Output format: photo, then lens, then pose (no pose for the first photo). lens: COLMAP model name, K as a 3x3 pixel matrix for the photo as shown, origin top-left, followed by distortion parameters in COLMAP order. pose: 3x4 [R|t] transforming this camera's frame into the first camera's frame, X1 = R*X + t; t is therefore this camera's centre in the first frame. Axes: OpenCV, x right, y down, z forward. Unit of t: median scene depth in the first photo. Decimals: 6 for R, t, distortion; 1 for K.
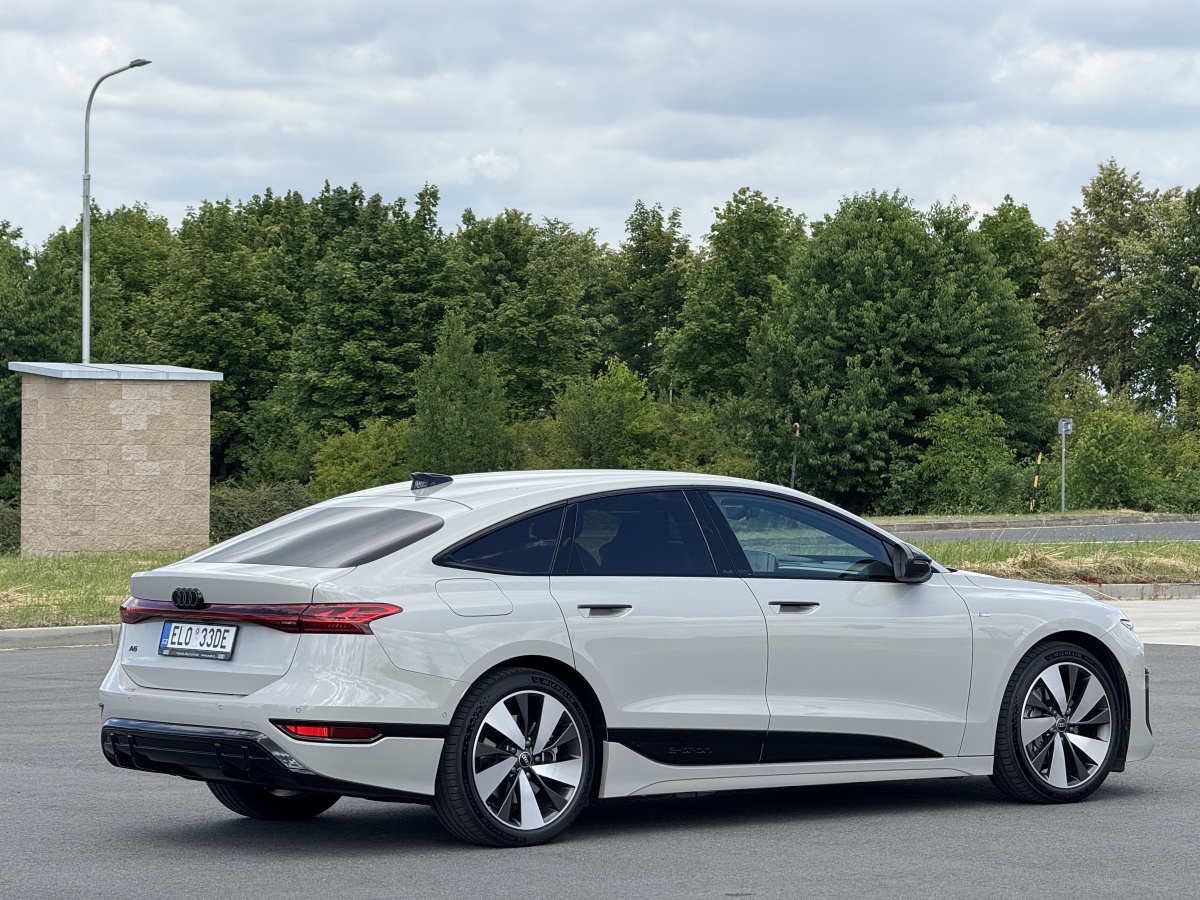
lens RADIAL K [[4241.8, 0, 600.0], [0, 4241.8, 450.0], [0, 0, 1]] dist [0.314735, -3.945619]
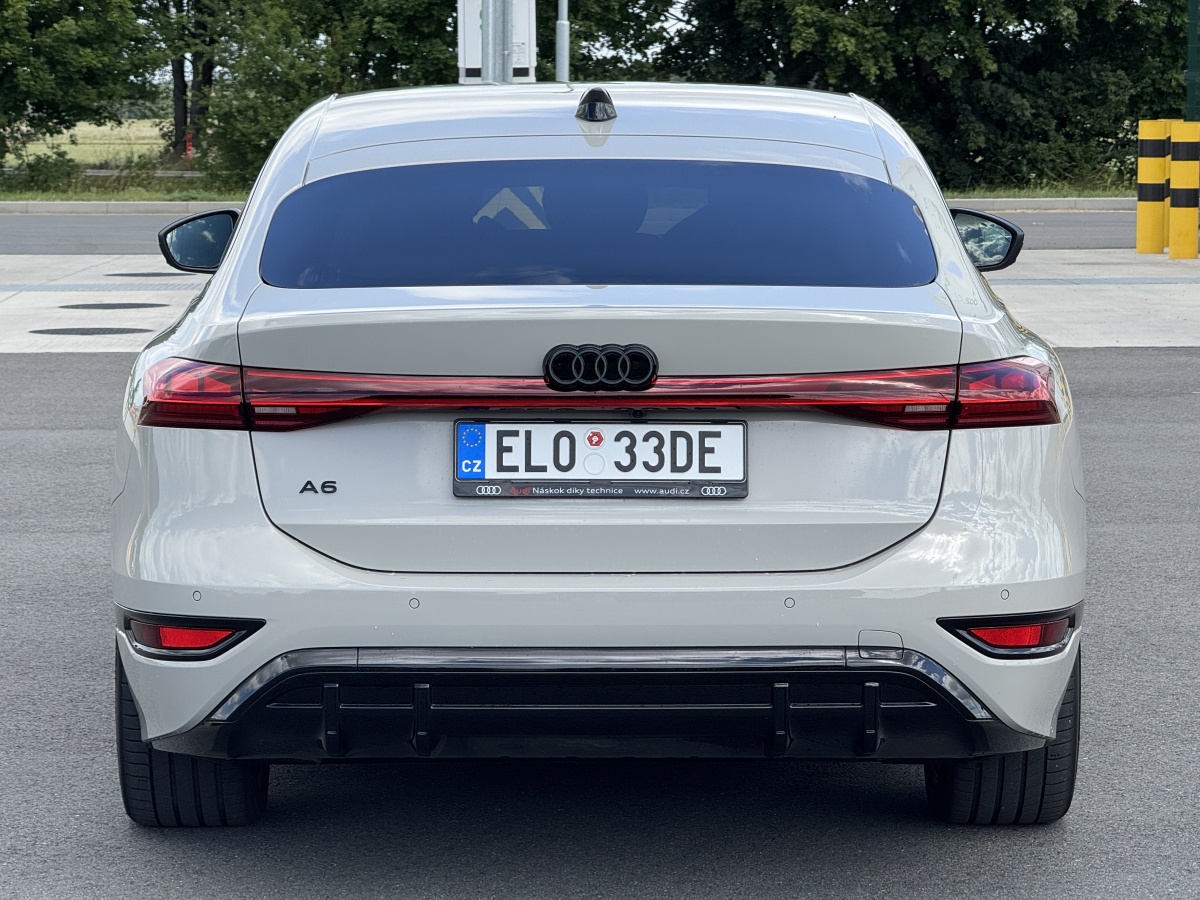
lens RADIAL K [[4241.8, 0, 600.0], [0, 4241.8, 450.0], [0, 0, 1]] dist [0.314735, -3.945619]
pose [[0.623839, -0.069518, 0.778455, -0.444719], [0.001166, 0.996118, 0.088022, 0.004349], [-0.781552, -0.054004, 0.621498, 0.723608]]
